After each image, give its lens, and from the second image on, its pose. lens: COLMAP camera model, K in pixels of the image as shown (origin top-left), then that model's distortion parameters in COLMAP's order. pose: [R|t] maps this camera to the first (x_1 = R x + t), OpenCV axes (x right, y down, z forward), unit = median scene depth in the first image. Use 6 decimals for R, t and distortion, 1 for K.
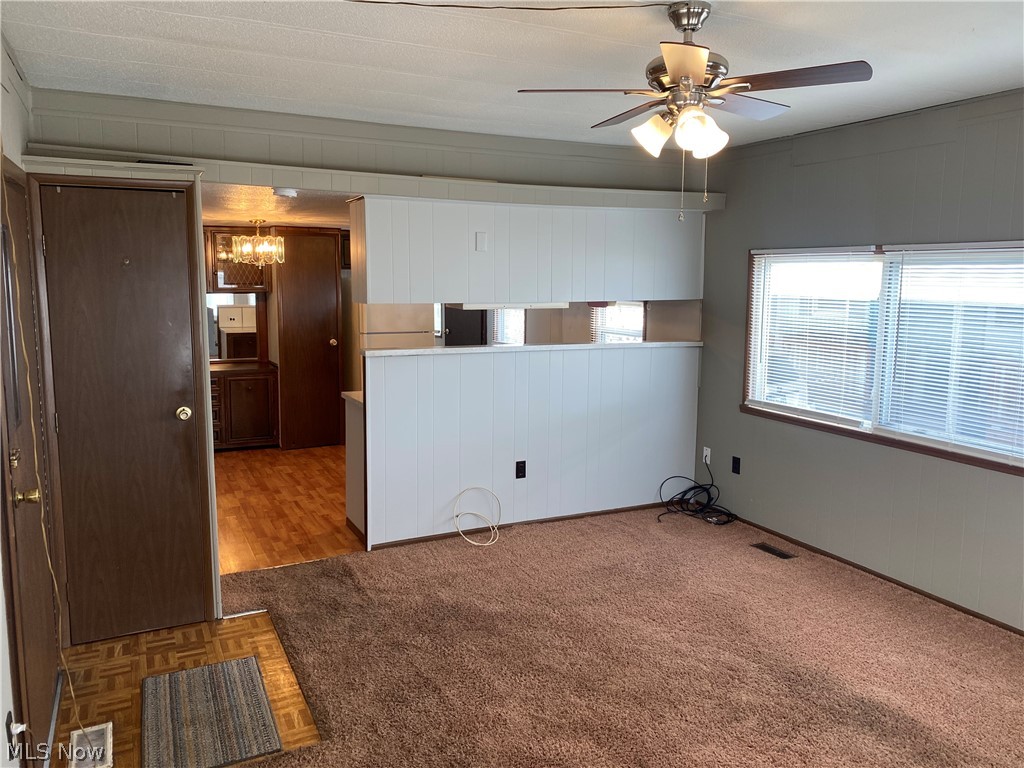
lens RADIAL K [[787.2, 0, 513.9], [0, 787.2, 367.7], [0, 0, 1]] dist [0.121585, -0.129170]
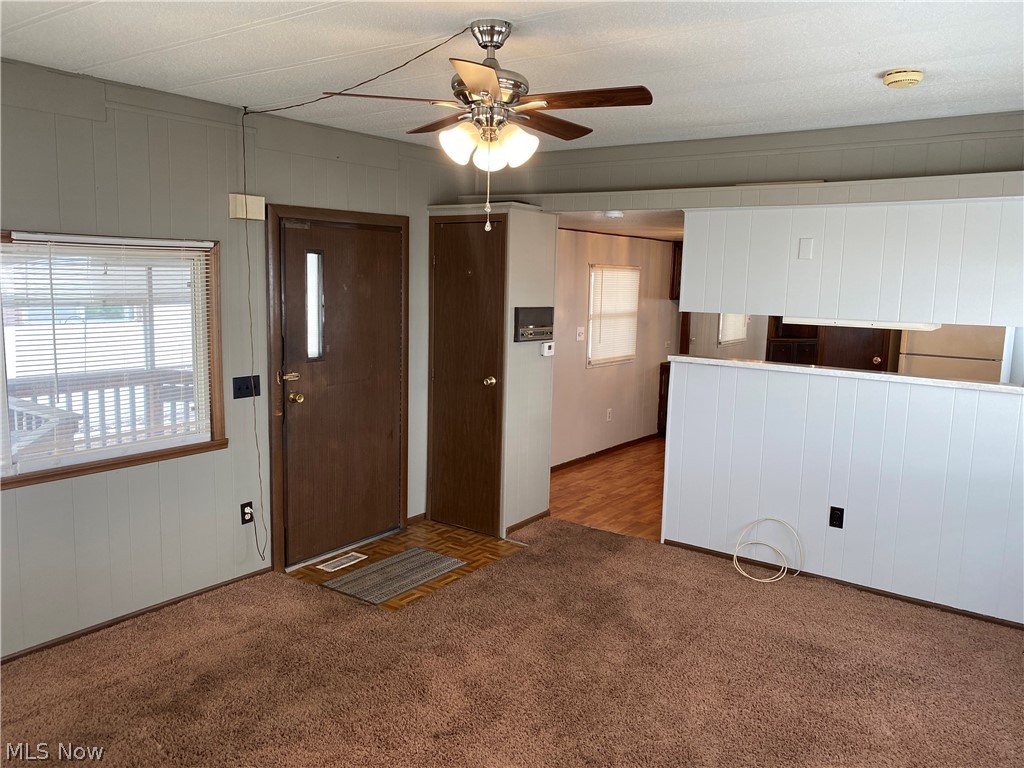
lens RADIAL K [[787.2, 0, 513.9], [0, 787.2, 367.7], [0, 0, 1]] dist [0.121585, -0.129170]
pose [[0.473351, 0.107291, -0.874315, 0.641359], [-0.124963, 0.990695, 0.053918, -0.035919], [0.871965, 0.083735, 0.482354, 0.300624]]
